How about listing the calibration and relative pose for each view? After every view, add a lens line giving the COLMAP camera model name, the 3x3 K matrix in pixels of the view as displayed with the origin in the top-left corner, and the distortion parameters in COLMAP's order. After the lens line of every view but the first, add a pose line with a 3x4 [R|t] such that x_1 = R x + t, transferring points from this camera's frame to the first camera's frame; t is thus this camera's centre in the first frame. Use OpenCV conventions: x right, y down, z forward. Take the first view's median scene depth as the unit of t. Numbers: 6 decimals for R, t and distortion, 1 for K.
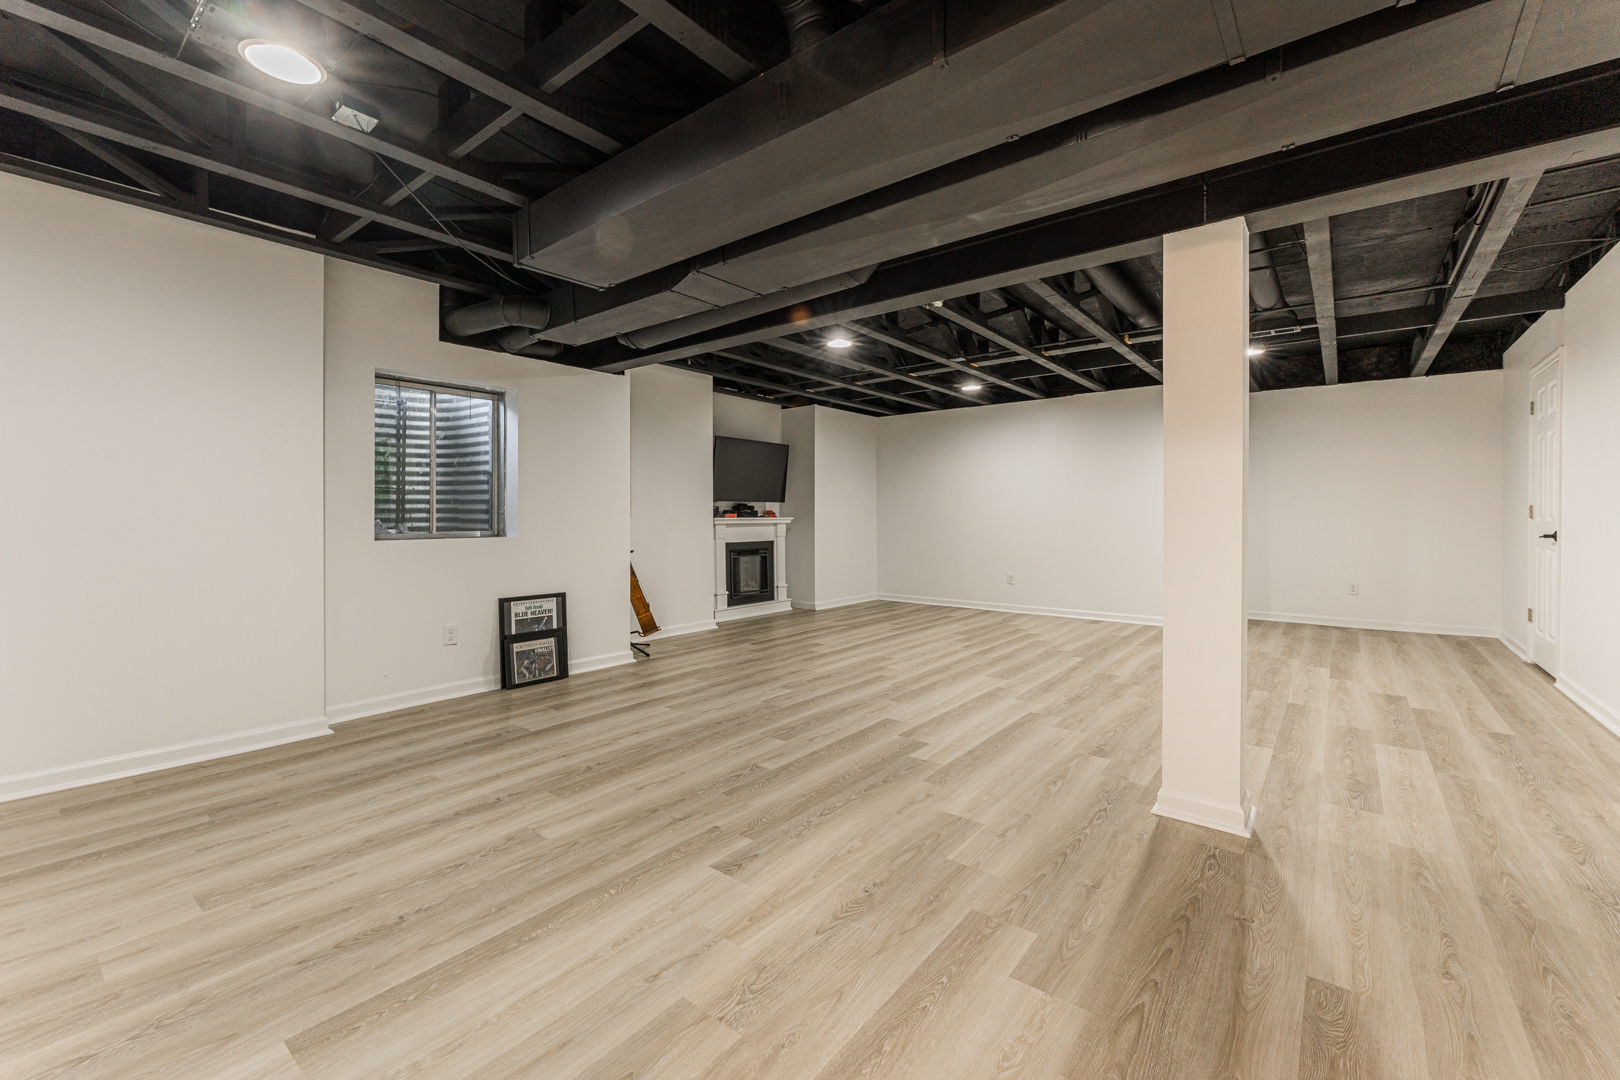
lens RADIAL K [[690.2, 0, 794.8], [0, 690.2, 510.8], [0, 0, 1]] dist [0.003128, -0.001795]
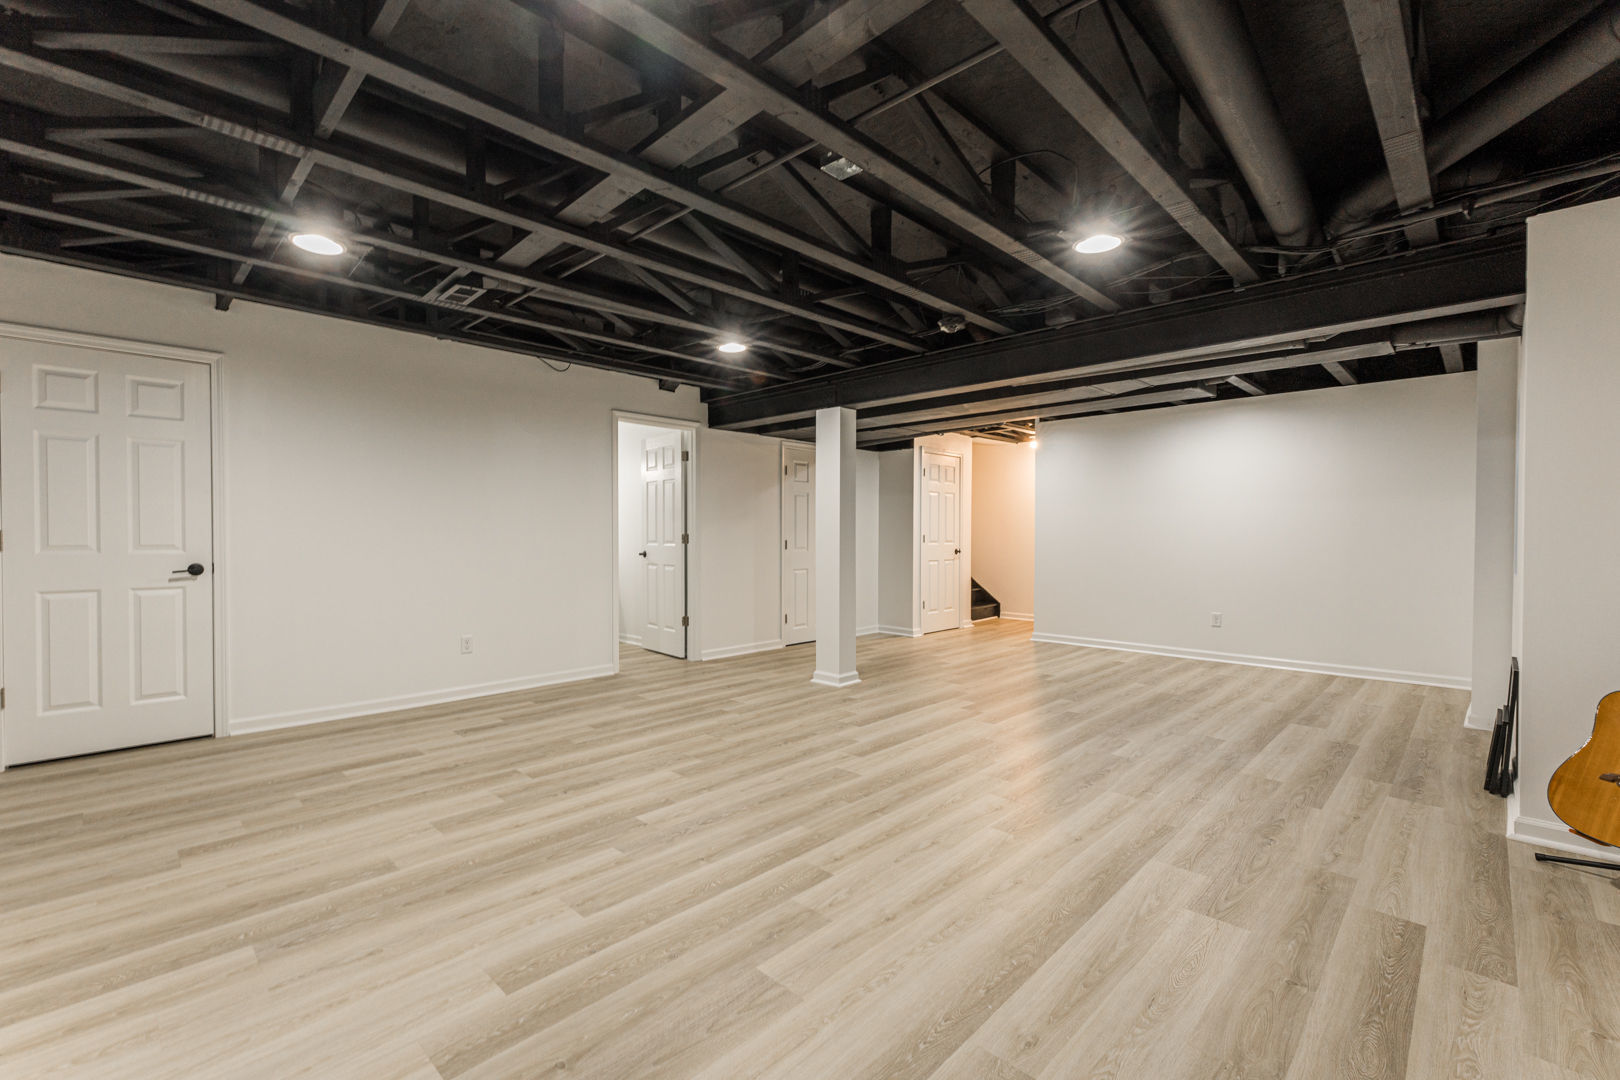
lens RADIAL K [[690.2, 0, 801.0], [0, 690.2, 542.4], [0, 0, 1]] dist [0.003128, -0.001795]
pose [[-0.994914, -0.001917, 0.100710, 0.274987], [-0.001009, 0.999958, 0.009066, -0.007297], [-0.100723, 0.008918, -0.994875, 1.775008]]
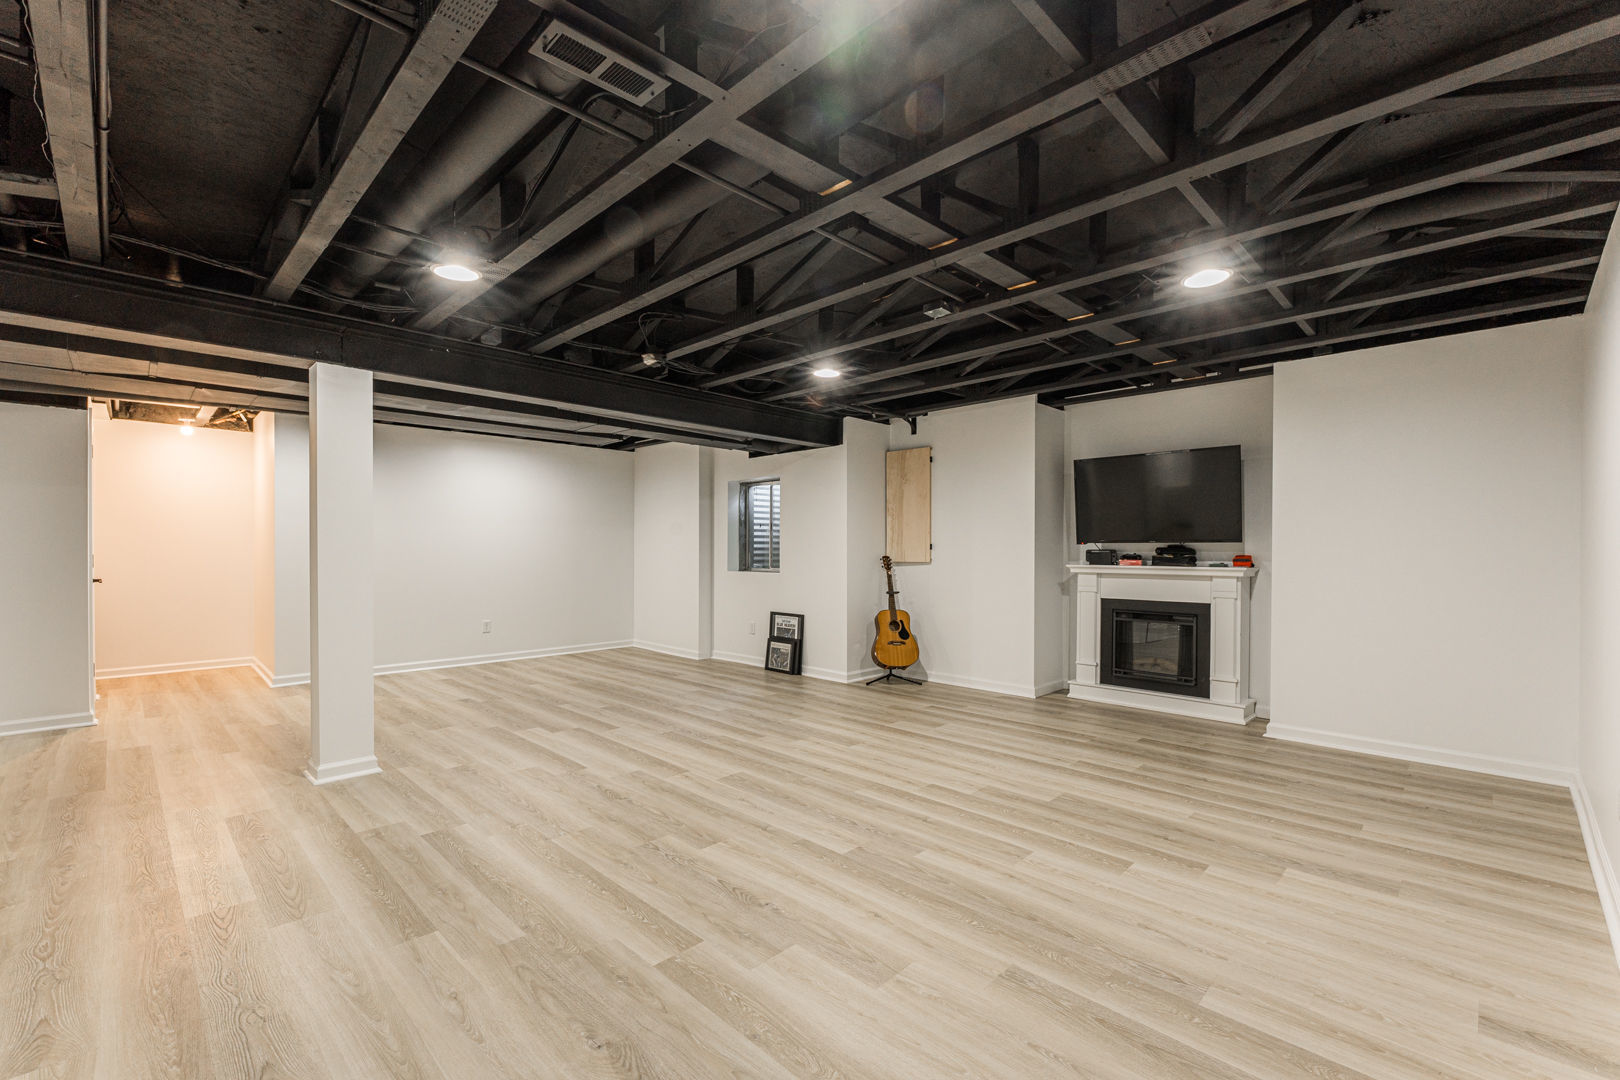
lens RADIAL K [[690.2, 0, 800.5], [0, 690.2, 549.8], [0, 0, 1]] dist [0.003128, -0.001795]
pose [[-0.111320, 0.000306, -0.993785, 1.083847], [0.003326, 0.999994, -0.000064, -0.012348], [0.993779, -0.003313, -0.111320, 1.196100]]
